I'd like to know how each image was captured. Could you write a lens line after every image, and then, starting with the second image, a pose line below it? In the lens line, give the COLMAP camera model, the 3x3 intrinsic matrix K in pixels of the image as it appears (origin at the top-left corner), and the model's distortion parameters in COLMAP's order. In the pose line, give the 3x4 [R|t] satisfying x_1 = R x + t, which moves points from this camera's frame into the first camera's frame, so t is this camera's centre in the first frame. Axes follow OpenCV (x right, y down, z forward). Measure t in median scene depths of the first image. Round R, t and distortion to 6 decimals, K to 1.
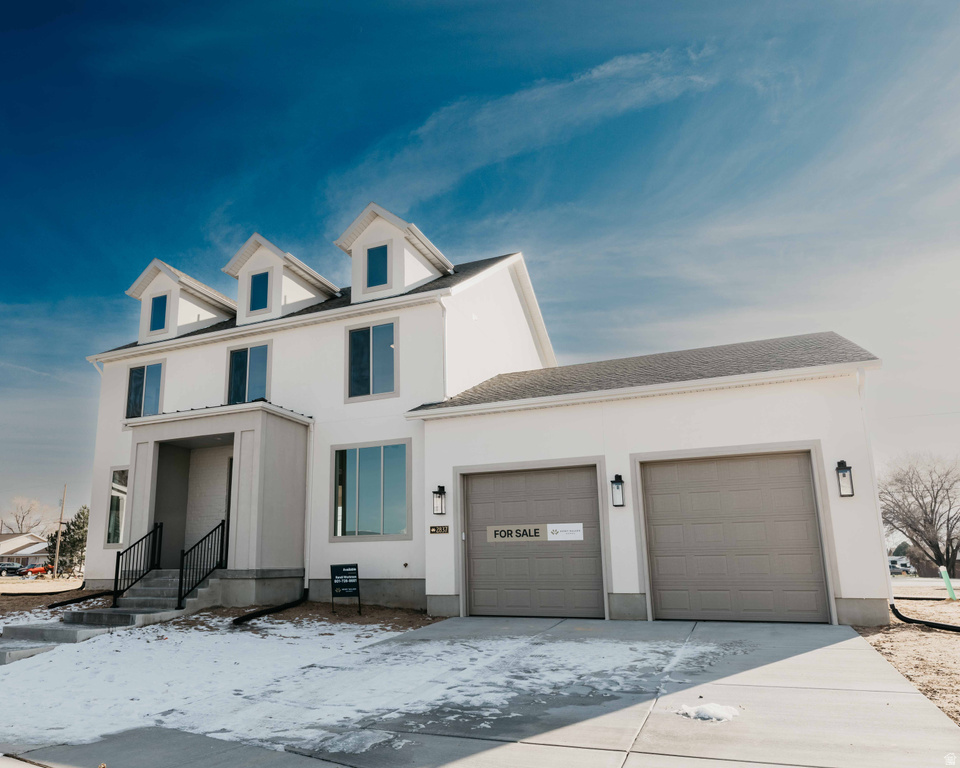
lens RADIAL K [[648.8, 0, 439.9], [0, 648.8, 439.6], [0, 0, 1]] dist [-0.002875, 0.000540]
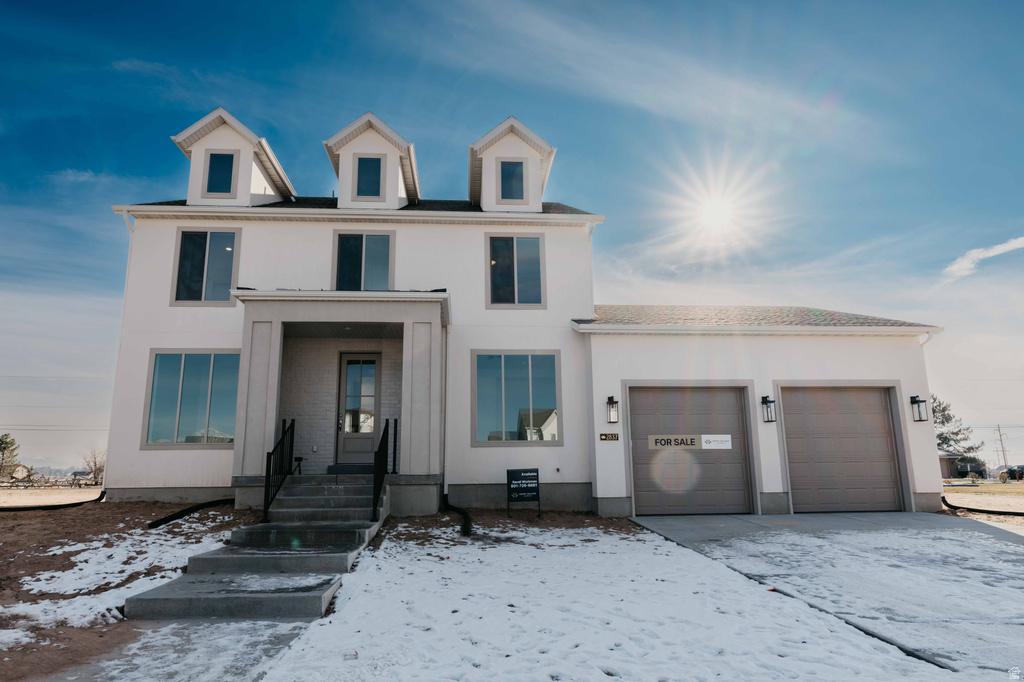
lens RADIAL K [[559.4, 0, 511.3], [0, 559.4, 367.0], [0, 0, 1]] dist [-0.000154, -0.000258]
pose [[0.889528, 0.084199, 0.449056, -0.562526], [-0.085696, 0.996176, -0.017032, 0.051656], [-0.448773, -0.023332, 0.893341, 0.240287]]
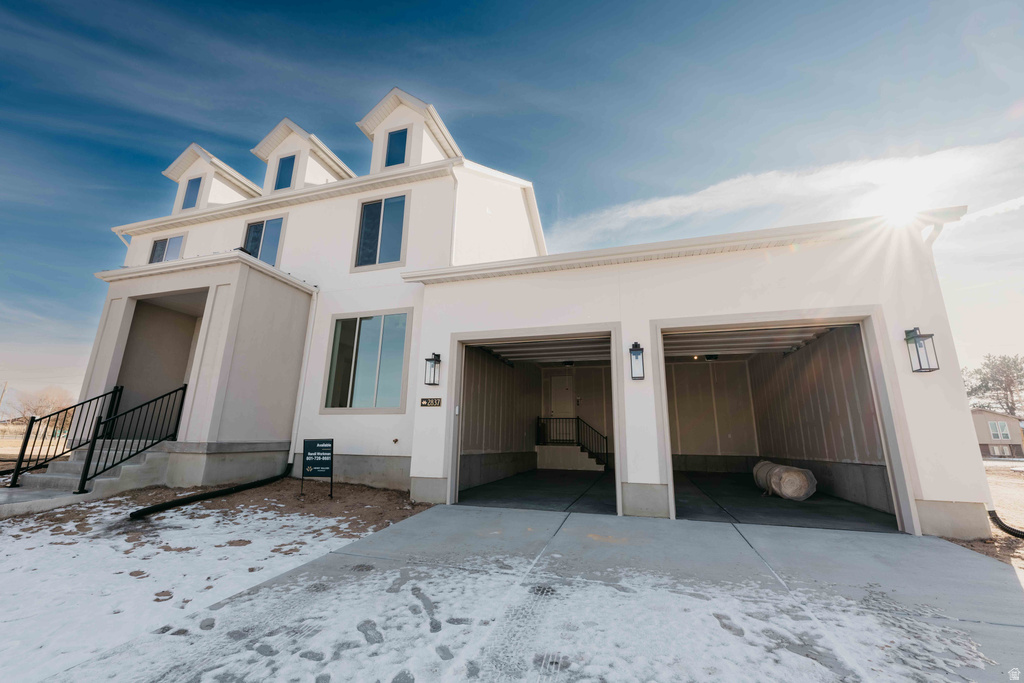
lens RADIAL K [[389.3, 0, 521.0], [0, 389.3, 344.6], [0, 0, 1]] dist [-0.000586, -0.000087]
pose [[0.992496, 0.050206, 0.111491, 0.057033], [-0.045797, 0.998077, -0.041766, 0.075275], [-0.113374, 0.036346, 0.992887, 0.444958]]
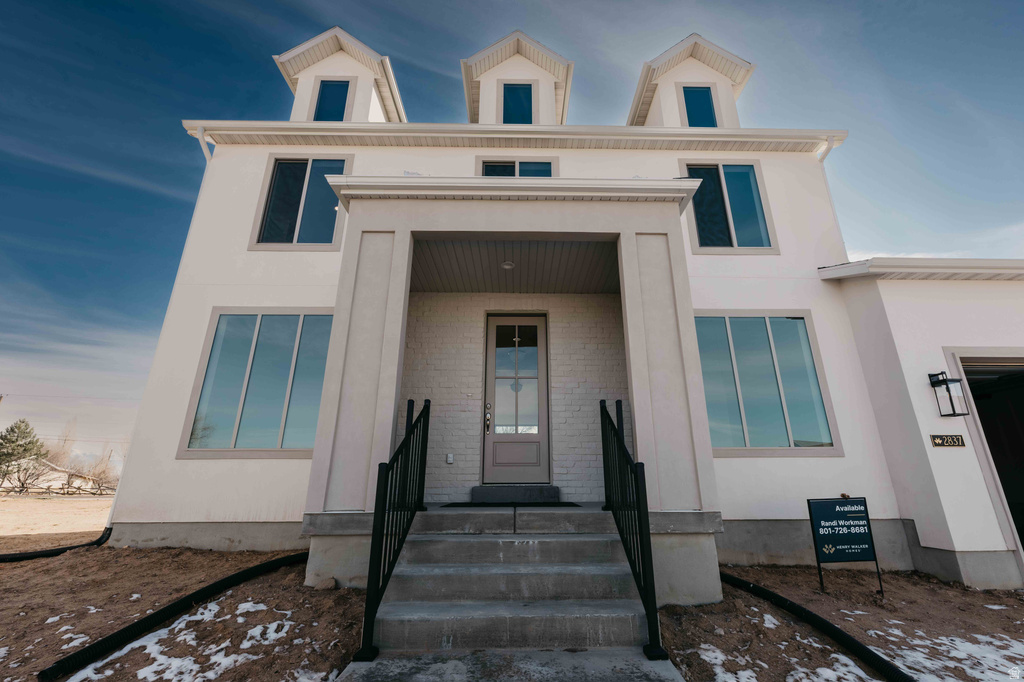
lens RADIAL K [[409.9, 0, 531.1], [0, 409.9, 351.6], [0, 0, 1]] dist [0.000150, 0.000070]
pose [[0.909505, 0.131880, 0.394218, -0.530133], [-0.084915, 0.987286, -0.134374, 0.138647], [-0.406927, 0.088739, 0.909140, 0.778954]]
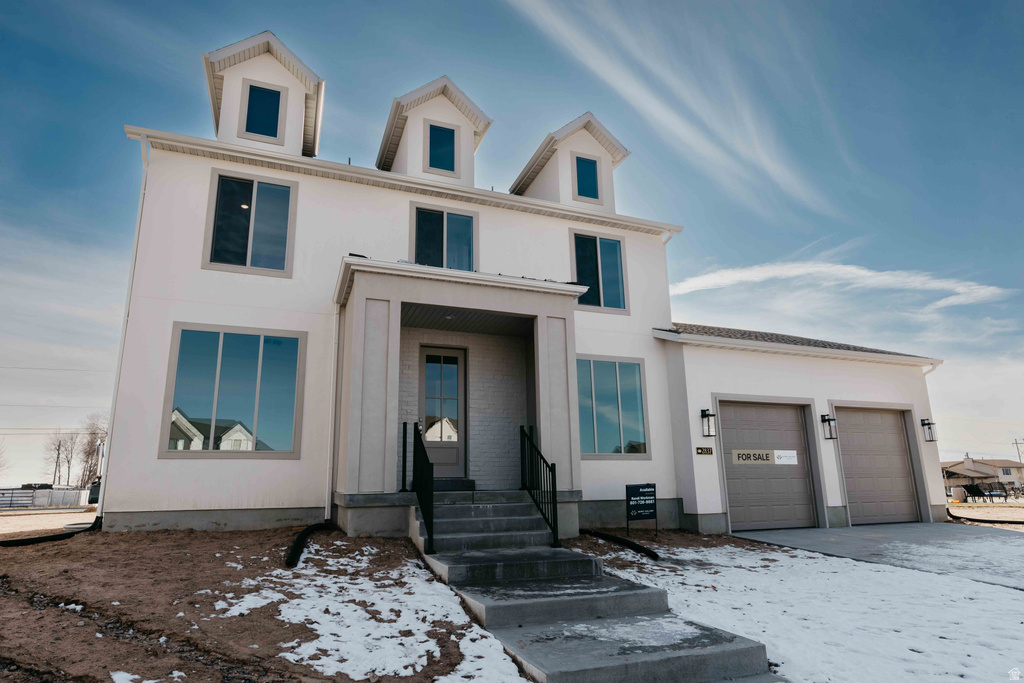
lens RADIAL K [[562.9, 0, 510.1], [0, 562.9, 356.5], [0, 0, 1]] dist [0.002169, 0.000159]
pose [[0.713708, 0.157073, 0.682604, -0.854593], [-0.127637, 0.987380, -0.093752, 0.111406], [-0.688716, -0.020214, 0.724750, 0.549177]]
